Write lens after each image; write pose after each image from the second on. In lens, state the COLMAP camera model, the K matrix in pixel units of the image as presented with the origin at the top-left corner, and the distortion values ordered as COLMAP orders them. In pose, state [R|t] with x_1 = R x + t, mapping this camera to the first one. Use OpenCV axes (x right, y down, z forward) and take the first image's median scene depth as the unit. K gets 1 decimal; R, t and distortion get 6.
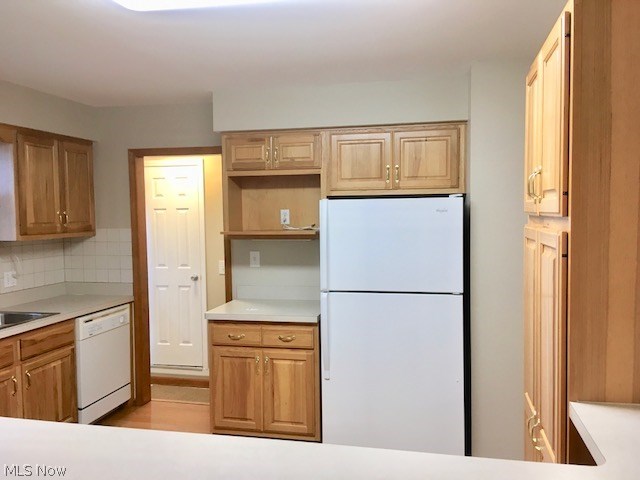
lens RADIAL K [[541.1, 0, 320.0], [0, 541.1, 240.0], [0, 0, 1]] dist [0.130429, -0.189015]
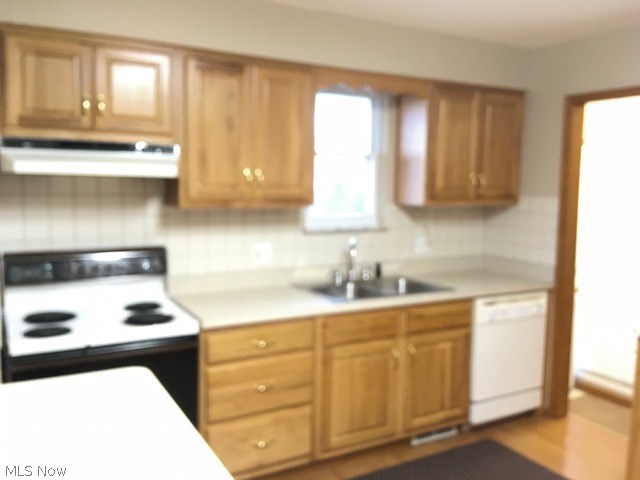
lens RADIAL K [[541.1, 0, 320.0], [0, 541.1, 240.0], [0, 0, 1]] dist [0.130429, -0.189015]
pose [[0.667360, 0.096688, -0.738432, 0.019451], [-0.058974, 0.995284, 0.077022, -0.001147], [0.742396, -0.007853, 0.669915, 0.227155]]
